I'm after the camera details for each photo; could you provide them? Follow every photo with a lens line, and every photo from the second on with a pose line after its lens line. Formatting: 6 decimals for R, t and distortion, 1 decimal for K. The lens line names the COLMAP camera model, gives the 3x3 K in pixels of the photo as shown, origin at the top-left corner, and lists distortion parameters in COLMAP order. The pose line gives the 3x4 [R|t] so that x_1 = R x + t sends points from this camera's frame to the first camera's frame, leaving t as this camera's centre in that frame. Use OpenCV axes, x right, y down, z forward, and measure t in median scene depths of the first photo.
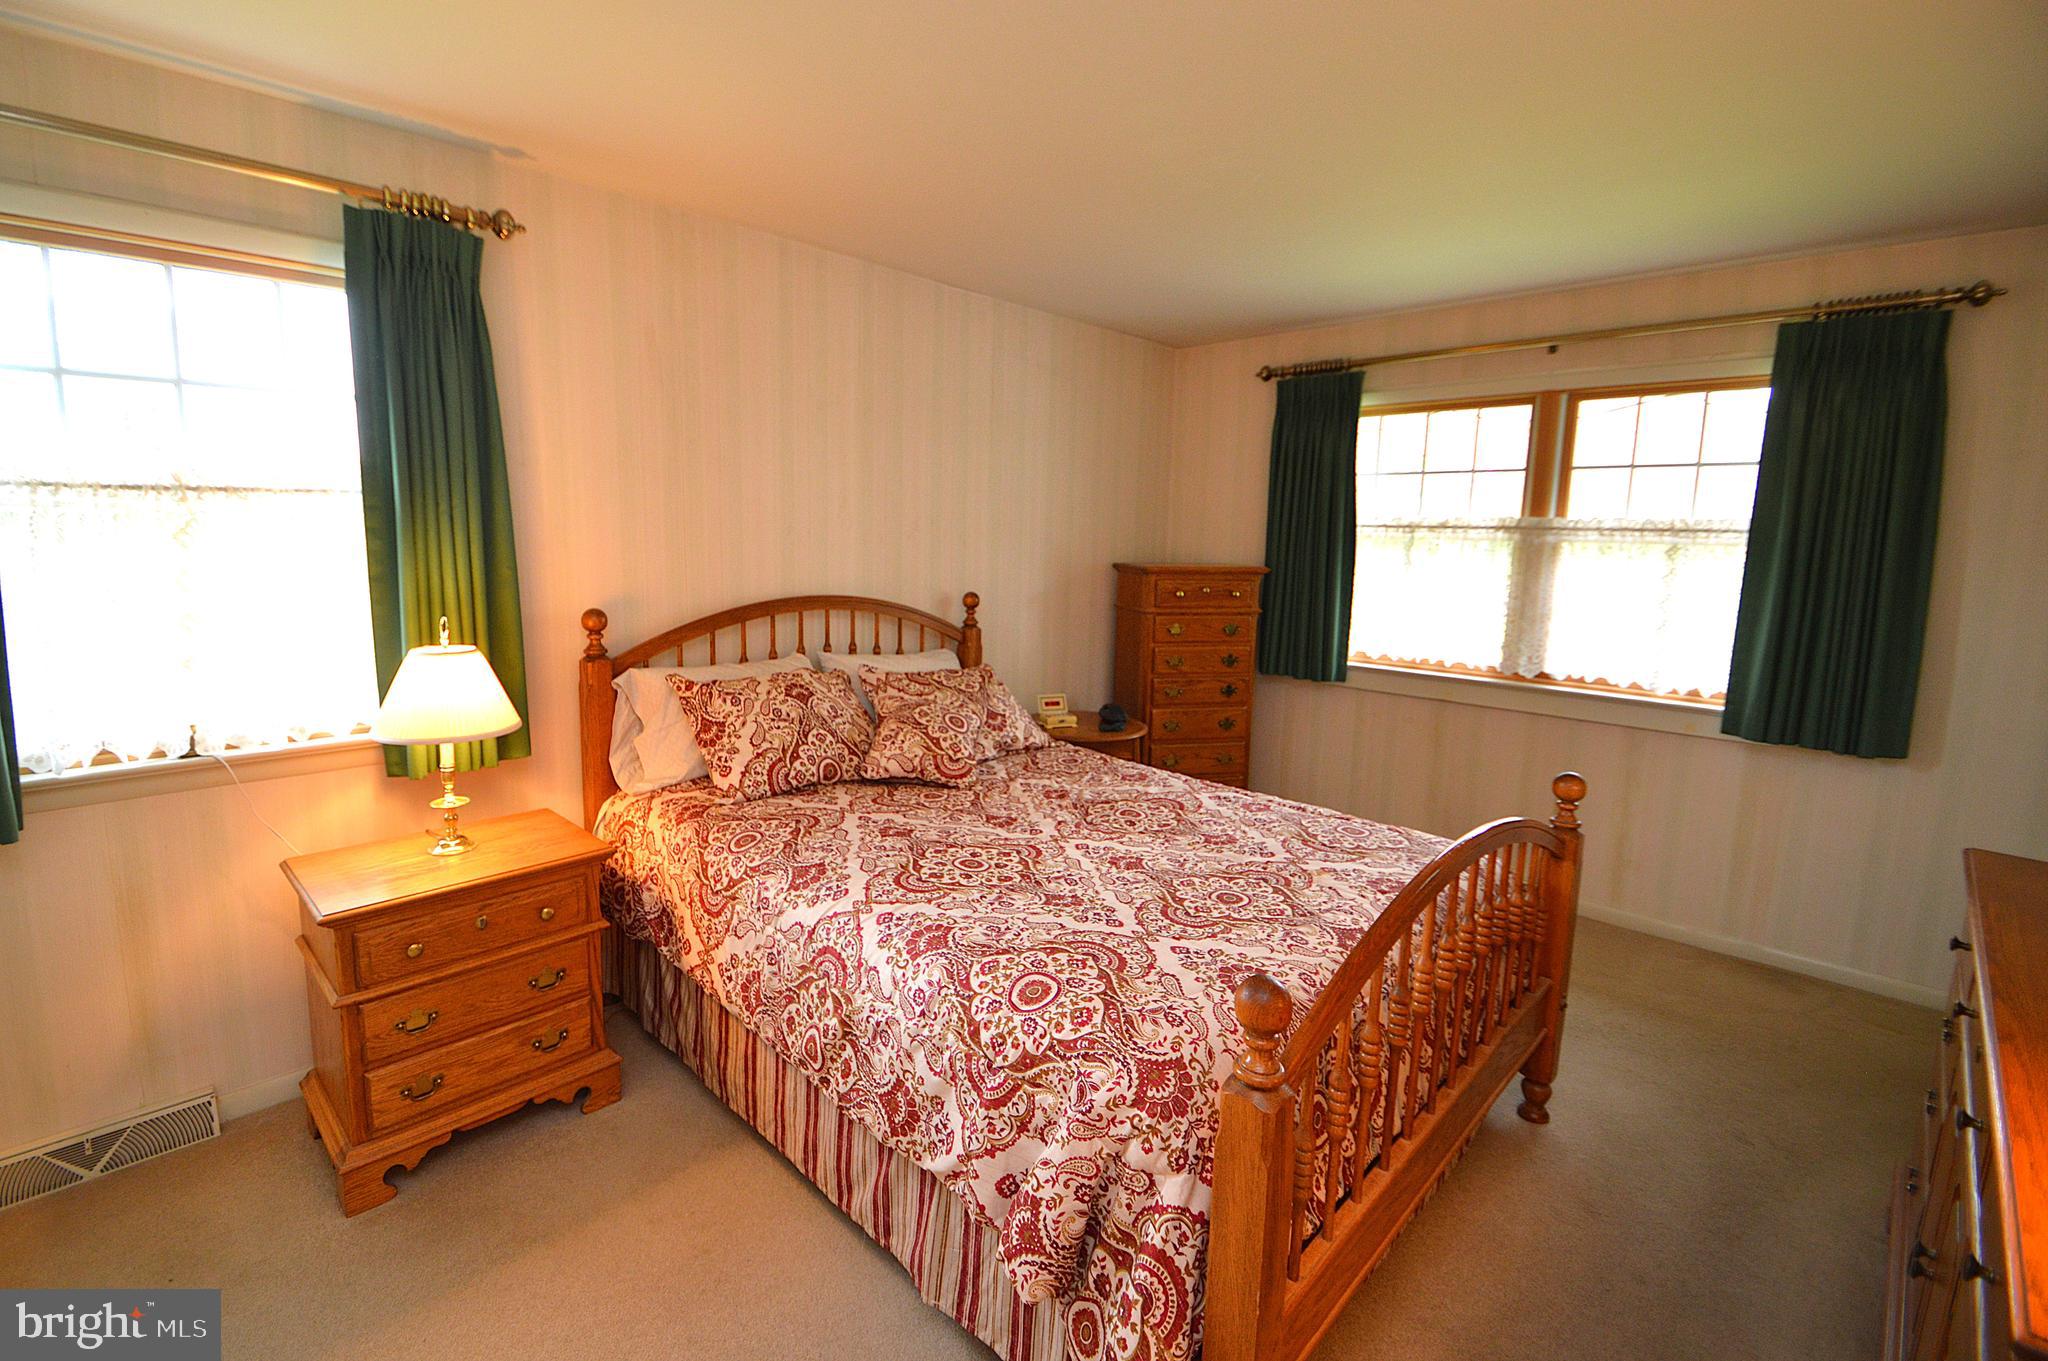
lens RADIAL K [[949.6, 0, 1024.0], [0, 949.6, 680.5], [0, 0, 1]] dist [-0.003259, -0.000335]
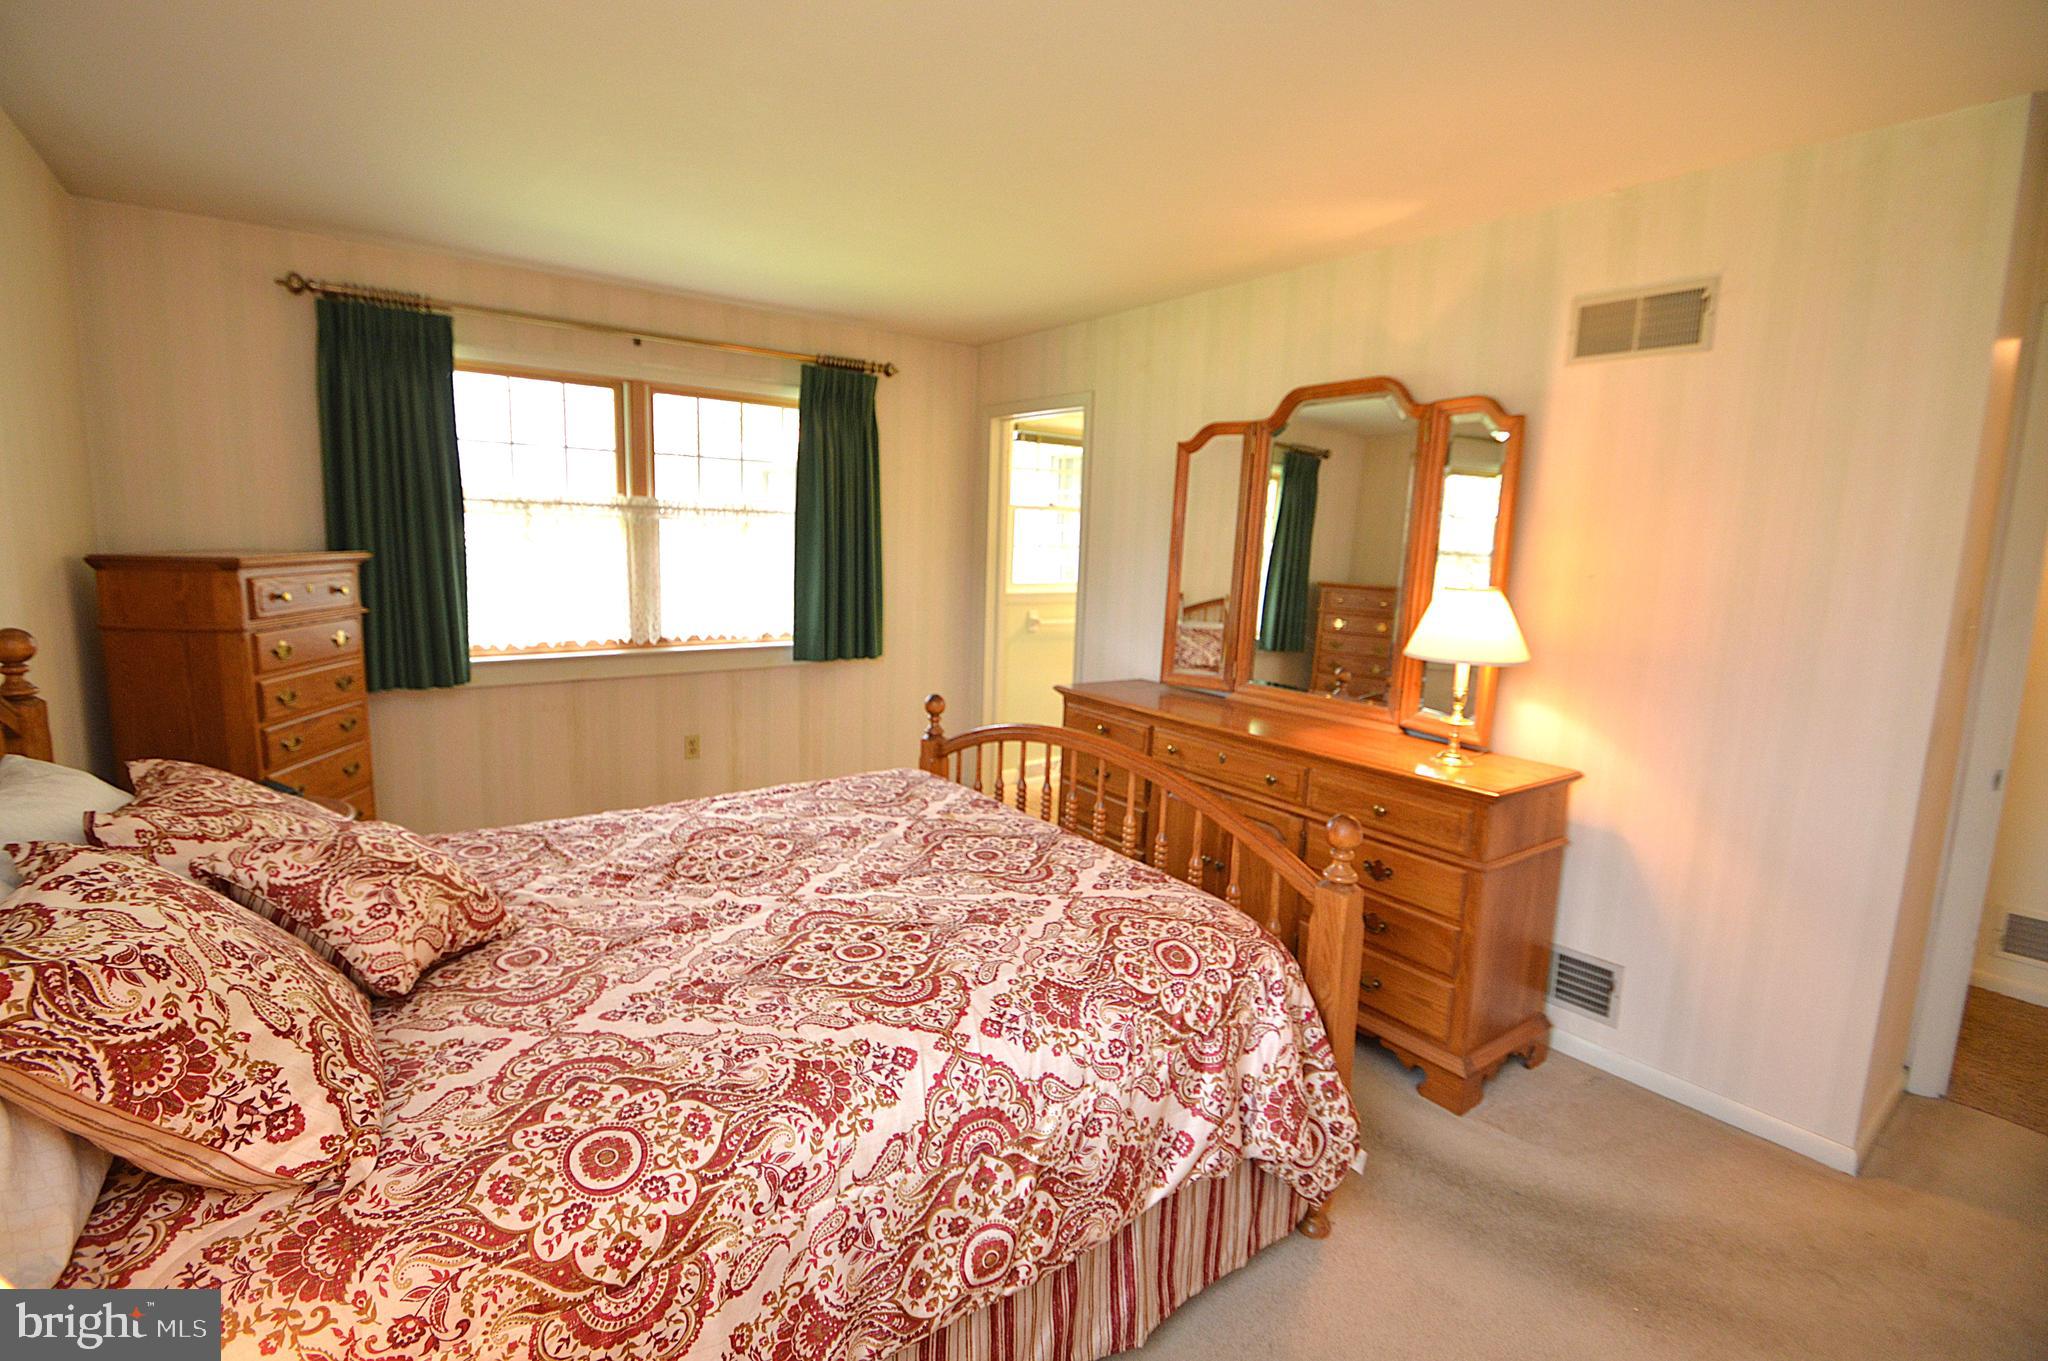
lens RADIAL K [[883.0, 0, 998.6], [0, 883.0, 681.1], [0, 0, 1]] dist [-0.001911, -0.000193]
pose [[0.149852, -0.180493, 0.972094, -0.561387], [0.129851, 0.978272, 0.161623, -0.100757], [-0.980144, 0.102008, 0.170033, 0.594008]]
